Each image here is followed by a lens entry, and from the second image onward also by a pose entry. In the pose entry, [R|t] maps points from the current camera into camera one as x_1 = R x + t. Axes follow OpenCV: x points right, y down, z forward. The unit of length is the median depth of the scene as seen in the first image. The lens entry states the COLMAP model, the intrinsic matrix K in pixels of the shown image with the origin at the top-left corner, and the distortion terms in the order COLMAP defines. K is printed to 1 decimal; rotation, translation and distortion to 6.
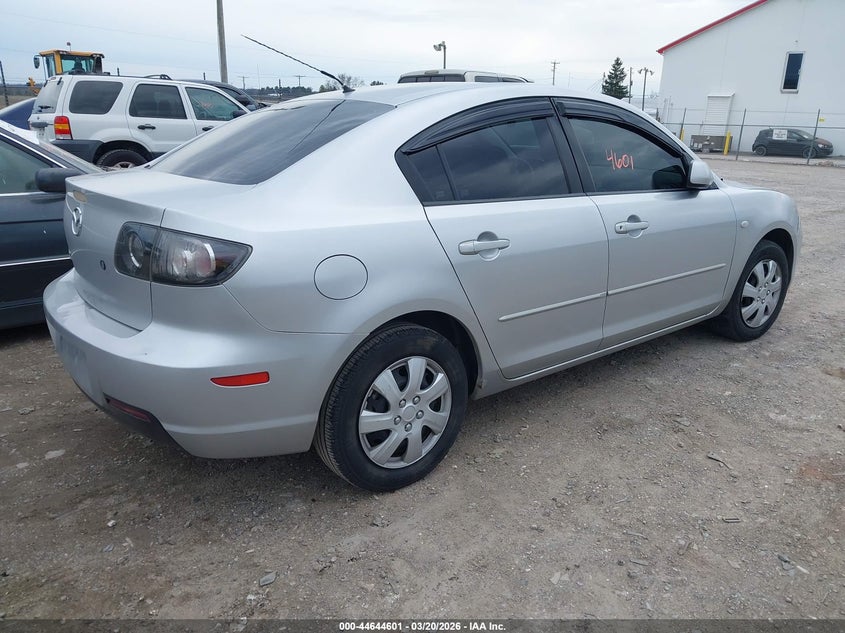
lens RADIAL K [[642.6, 0, 417.2], [0, 642.6, 316.0], [0, 0, 1]] dist [0.100716, -0.158998]
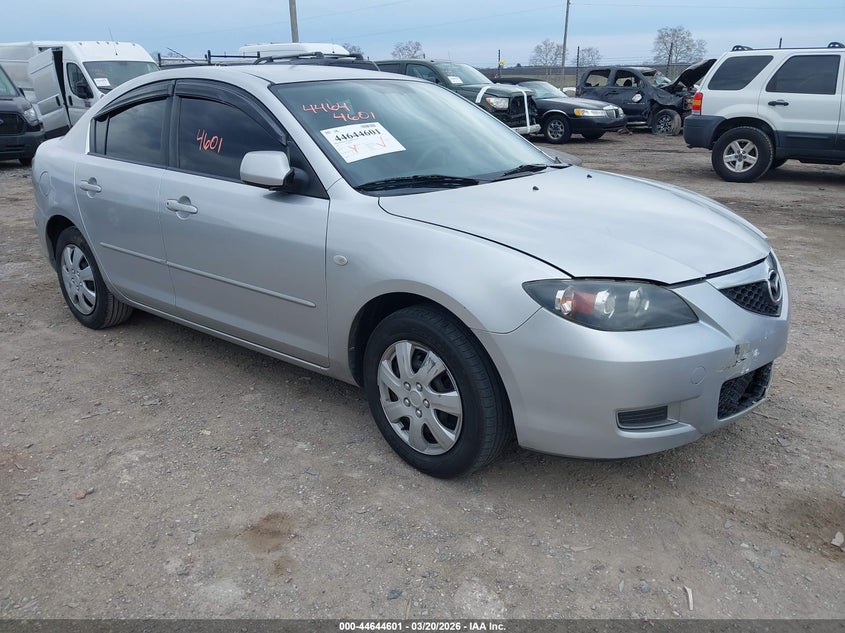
lens RADIAL K [[642.6, 0, 417.2], [0, 642.6, 316.0], [0, 0, 1]] dist [0.100716, -0.158998]
pose [[0.202591, 0.301912, -0.931561, 0.446981], [-0.268265, 0.932007, 0.243715, -0.103965], [0.941802, 0.200531, 0.269809, 0.355495]]
